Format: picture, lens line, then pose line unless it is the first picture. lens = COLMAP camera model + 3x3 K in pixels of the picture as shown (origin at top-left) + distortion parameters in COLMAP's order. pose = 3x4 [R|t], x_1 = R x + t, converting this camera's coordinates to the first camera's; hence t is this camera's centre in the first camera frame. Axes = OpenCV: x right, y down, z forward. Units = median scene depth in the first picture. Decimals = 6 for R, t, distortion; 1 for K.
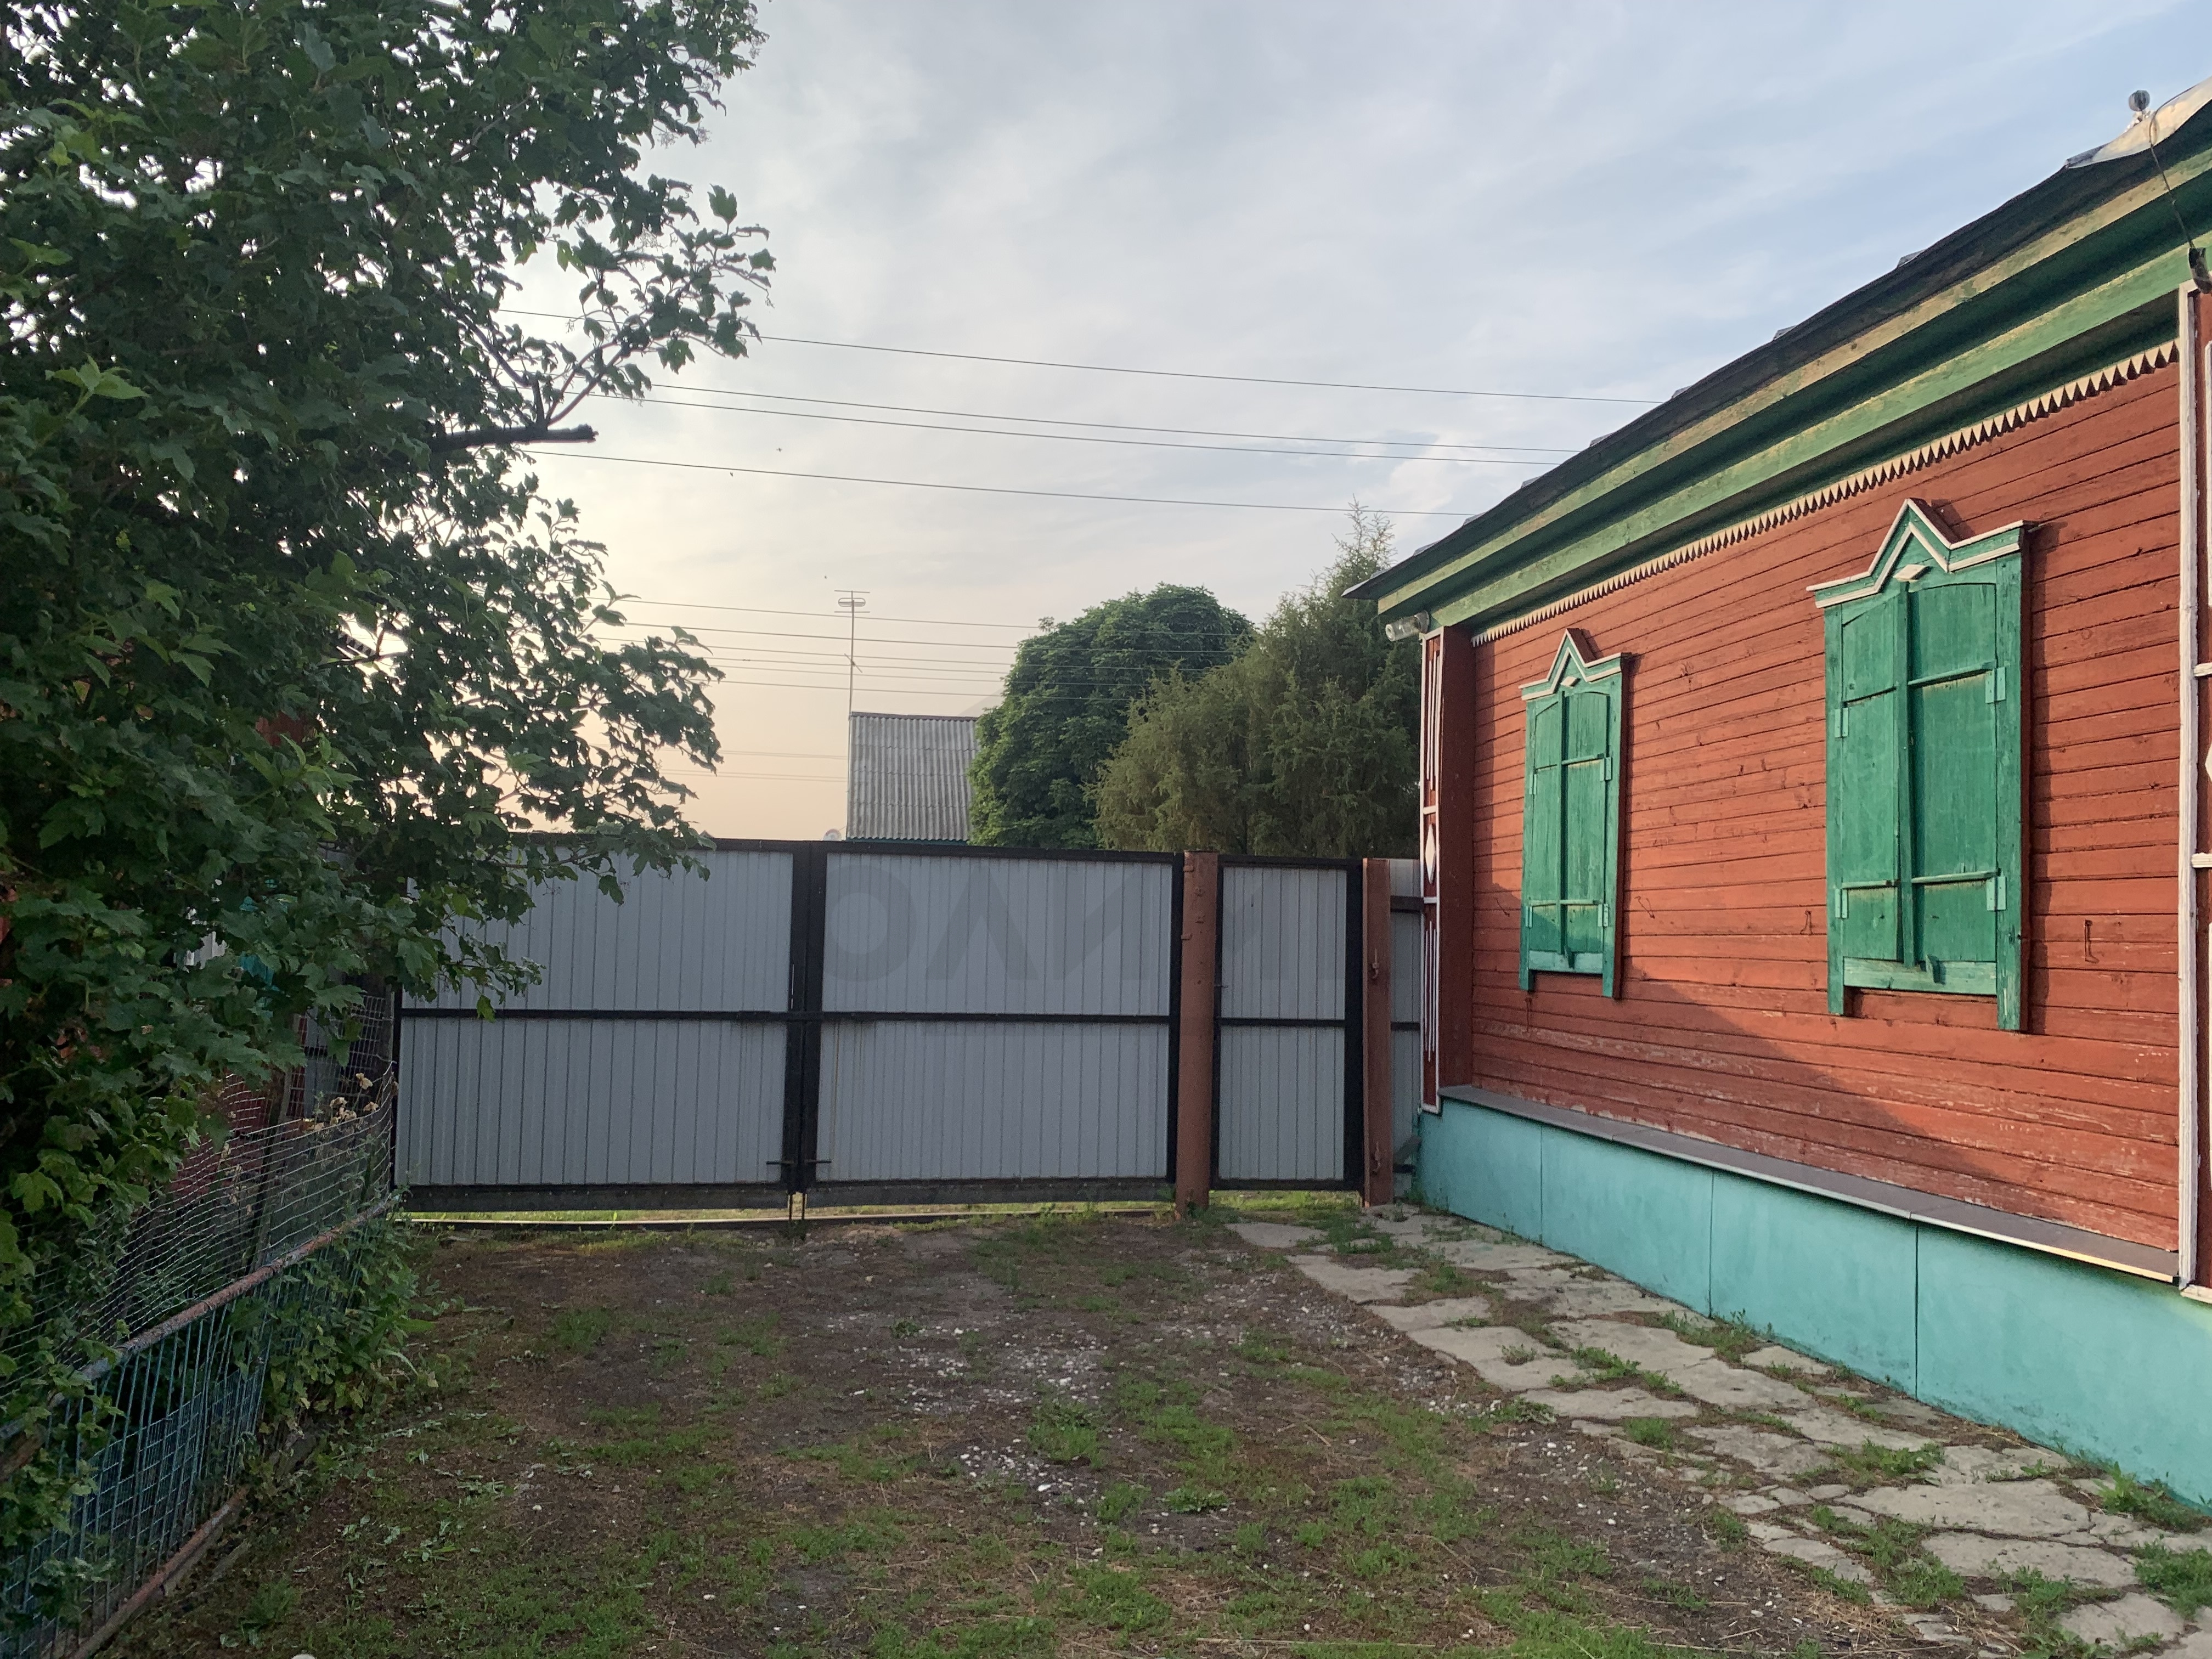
lens RADIAL K [[1701.5, 0, 1120.8], [0, 1701.5, 825.8], [0, 0, 1]] dist [0.114523, -0.250761]
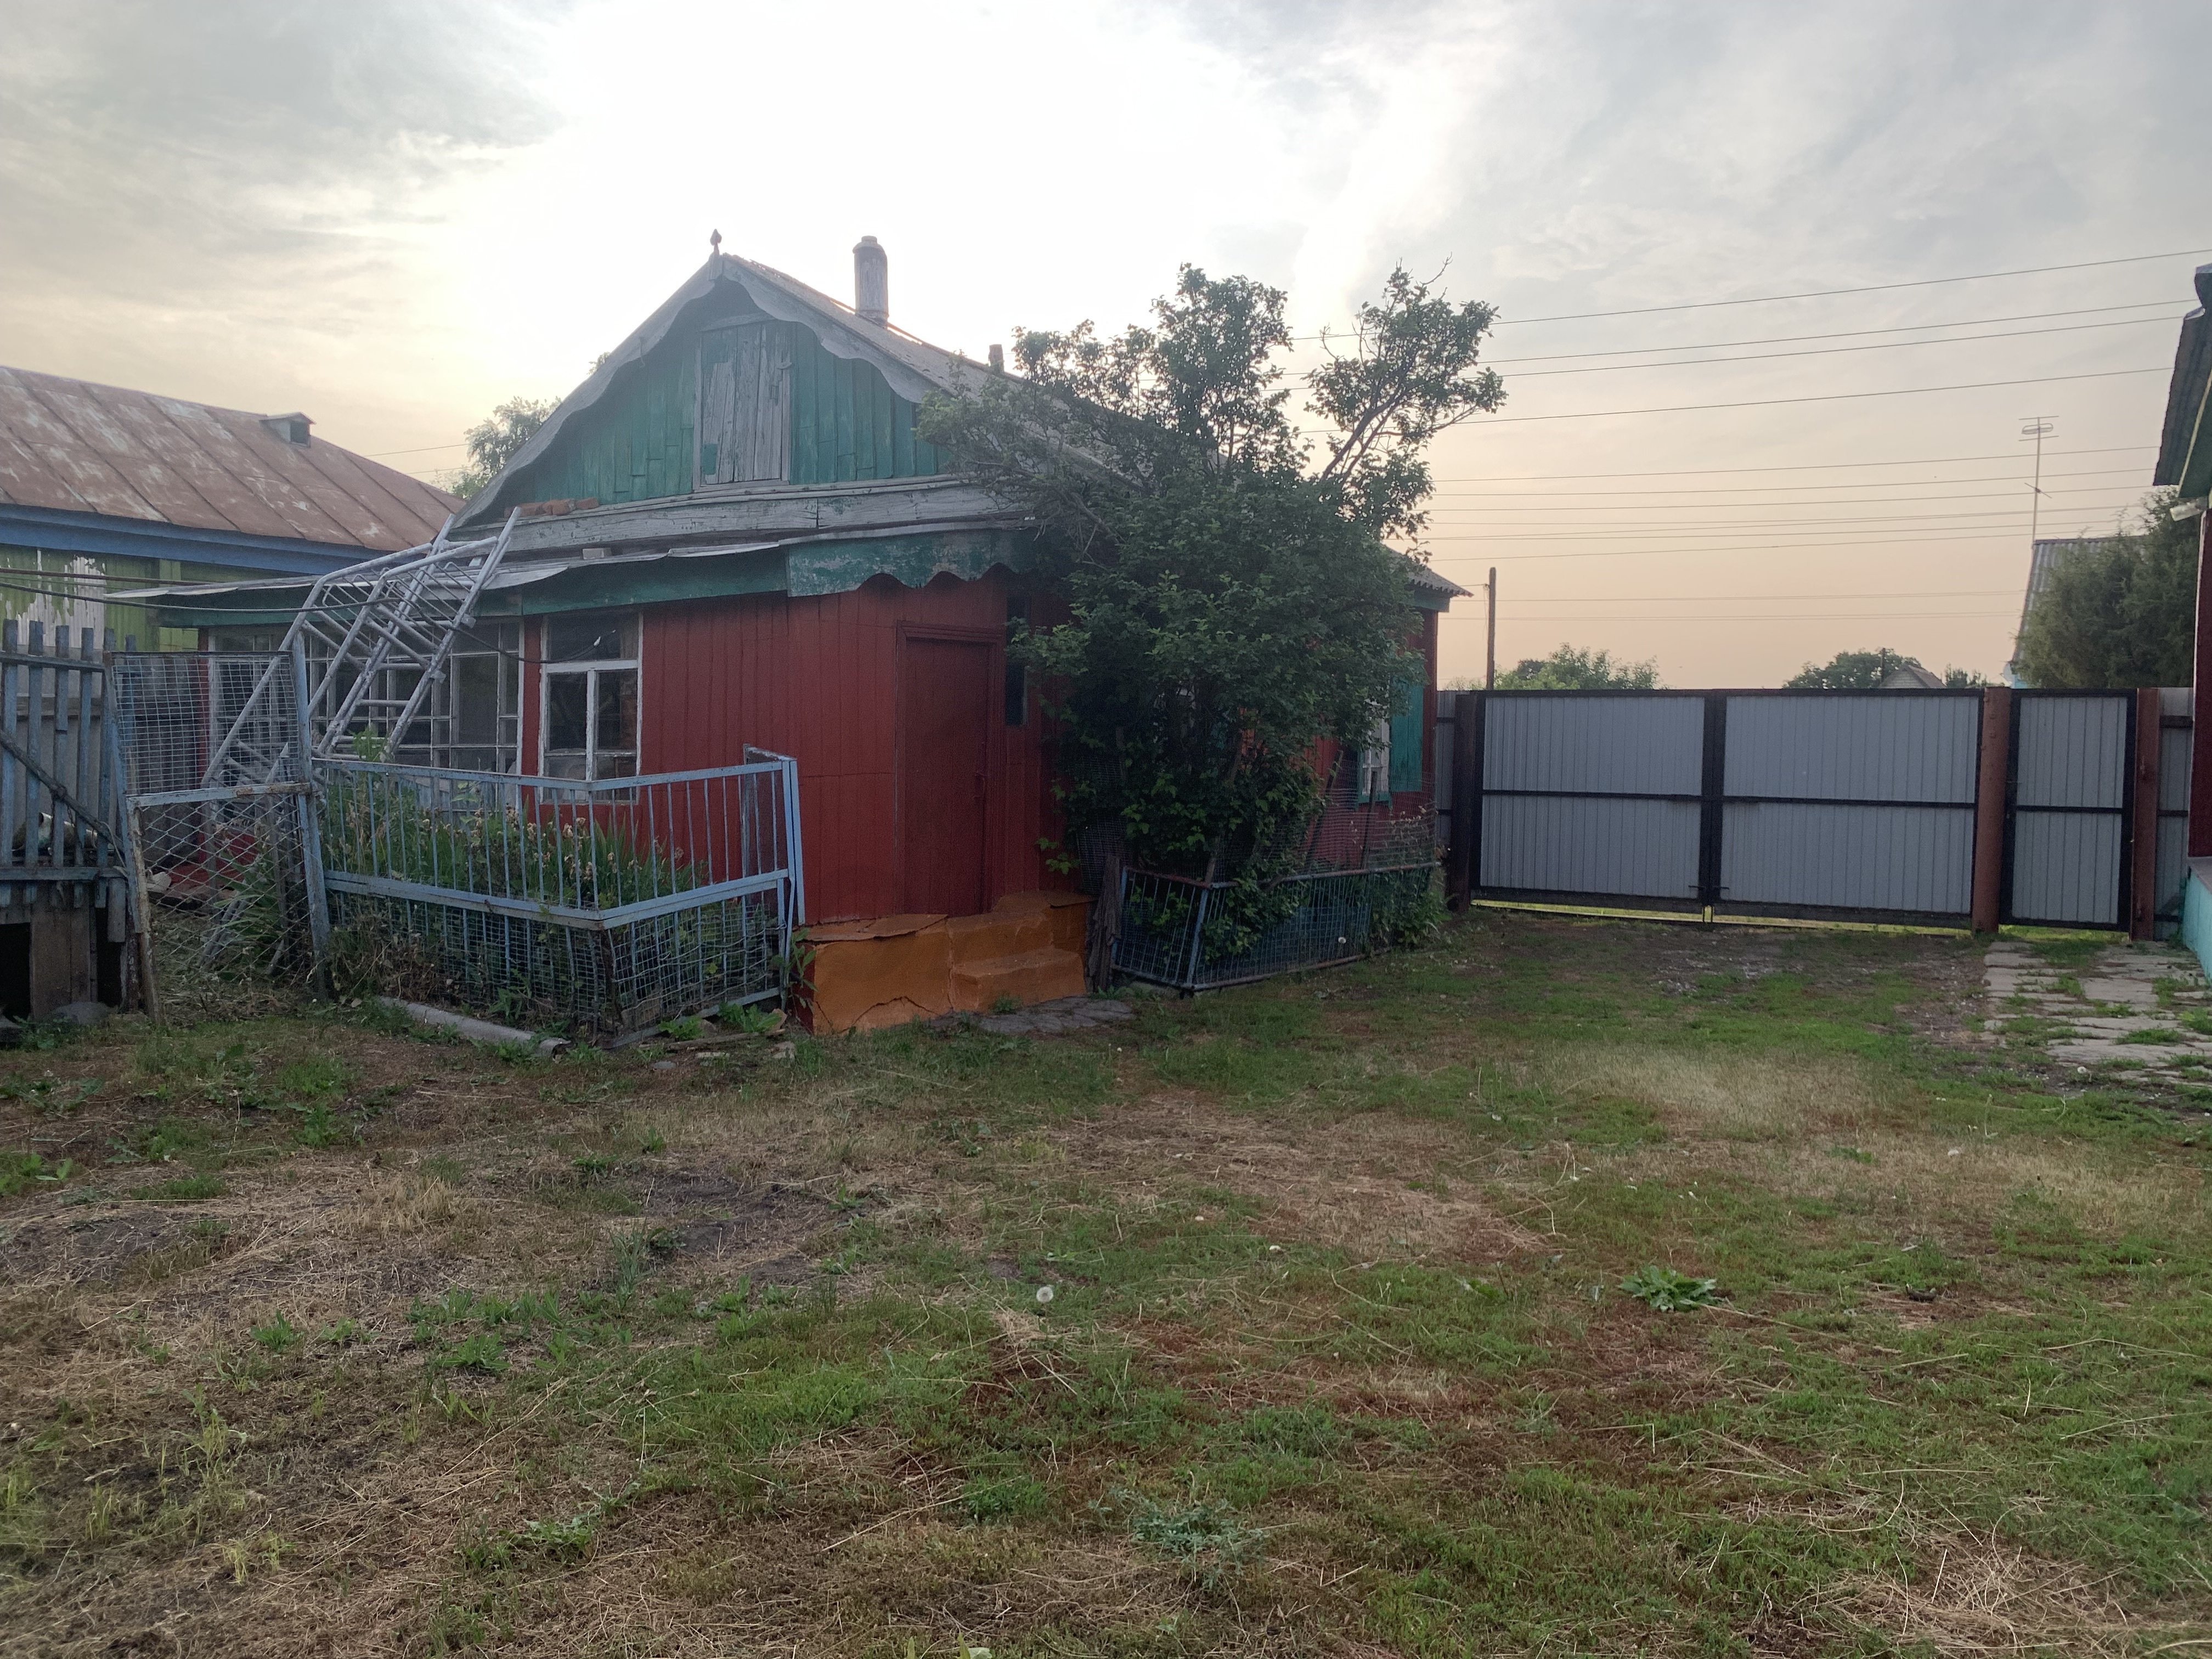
lens RADIAL K [[1693.0, 0, 1086.6], [0, 1693.0, 836.3], [0, 0, 1]] dist [0.052117, -0.082506]
pose [[0.748289, 0.026224, -0.662854, 0.421001], [0.041363, 0.995429, 0.086077, -0.014947], [0.662082, -0.091828, 0.743784, -0.563392]]
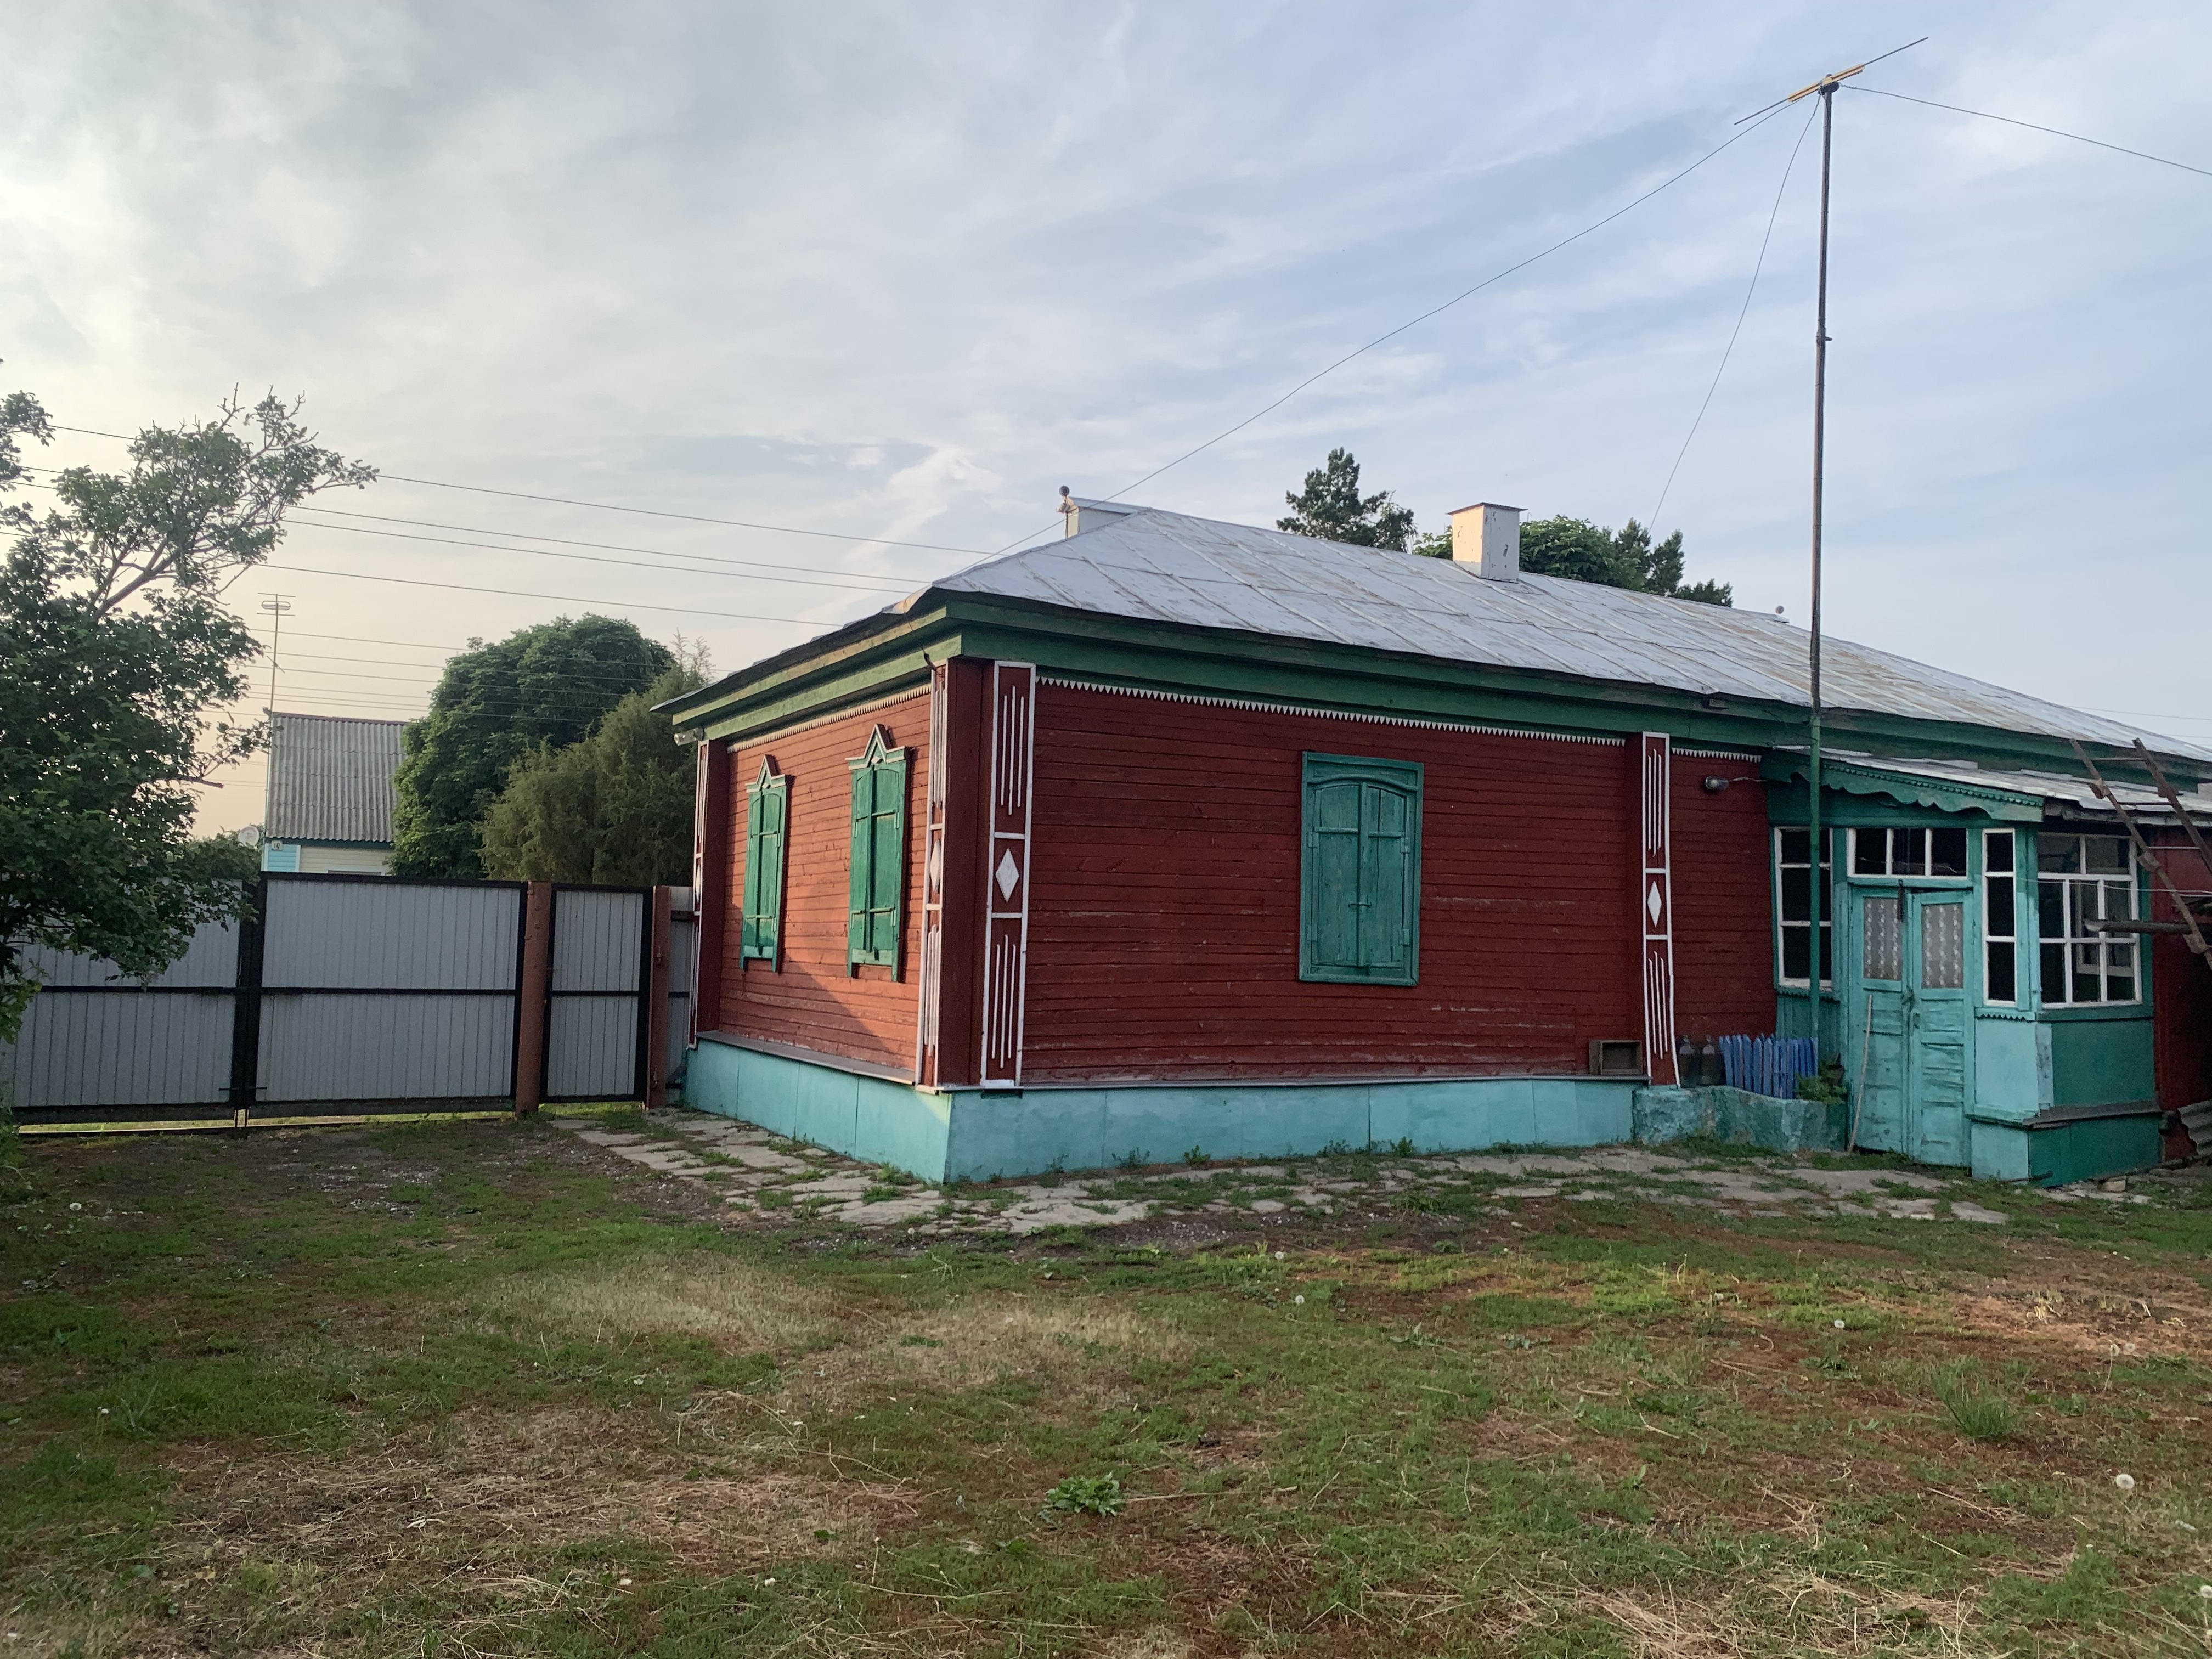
lens RADIAL K [[1701.5, 0, 1120.8], [0, 1701.5, 825.8], [0, 0, 1]] dist [0.114523, -0.250761]
pose [[0.953319, 0.022644, 0.301115, 0.077683], [-0.023582, 0.999722, -0.000518, -0.045194], [-0.301042, -0.006607, 0.953588, -0.614652]]
